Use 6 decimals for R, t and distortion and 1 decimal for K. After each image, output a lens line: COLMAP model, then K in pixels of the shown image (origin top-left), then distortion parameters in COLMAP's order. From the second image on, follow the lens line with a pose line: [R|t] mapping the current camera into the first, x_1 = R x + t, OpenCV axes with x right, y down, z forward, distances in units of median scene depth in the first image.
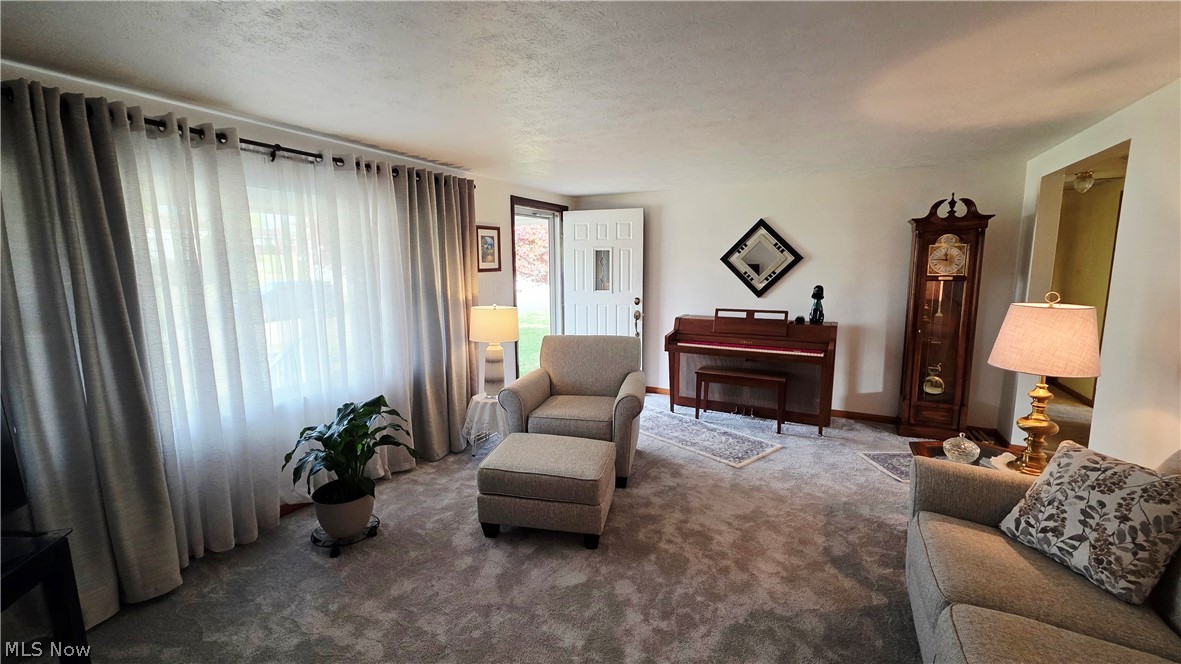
lens RADIAL K [[468.0, 0, 586.5], [0, 468.0, 327.2], [0, 0, 1]] dist [0.000231, -0.000145]
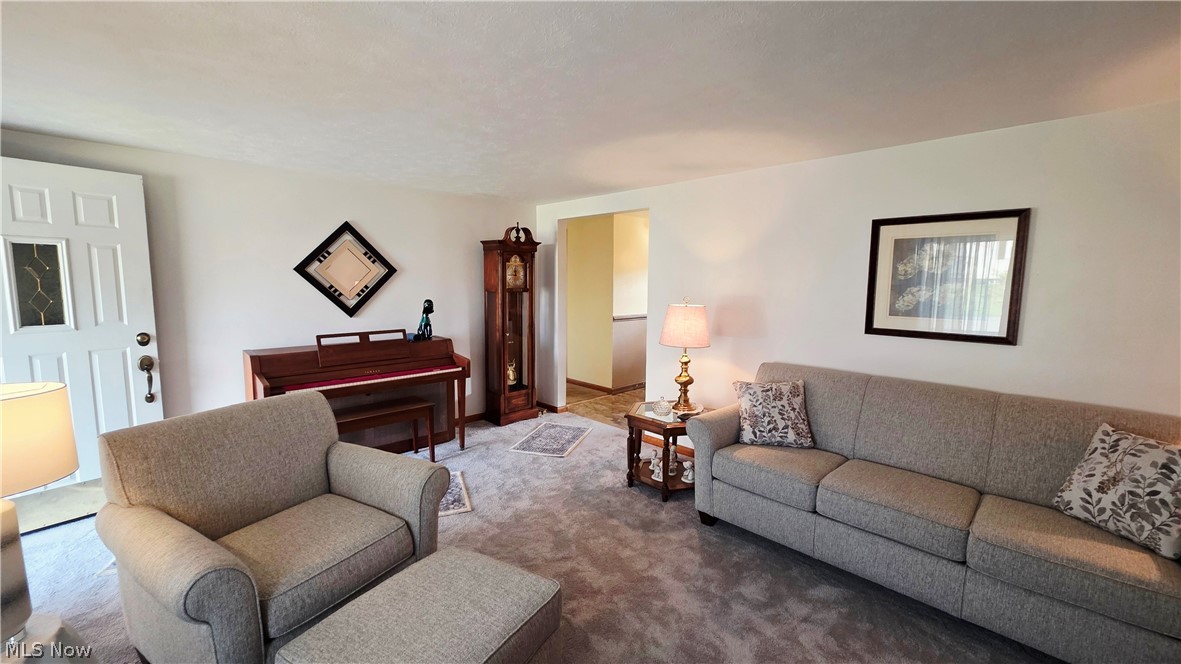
lens RADIAL K [[468.0, 0, 586.5], [0, 468.0, 327.2], [0, 0, 1]] dist [0.000231, -0.000145]
pose [[0.311118, -0.089732, 0.946126, -0.319142], [0.115932, 0.991681, 0.055930, -0.048478], [-0.943274, 0.092286, 0.318932, 0.387244]]
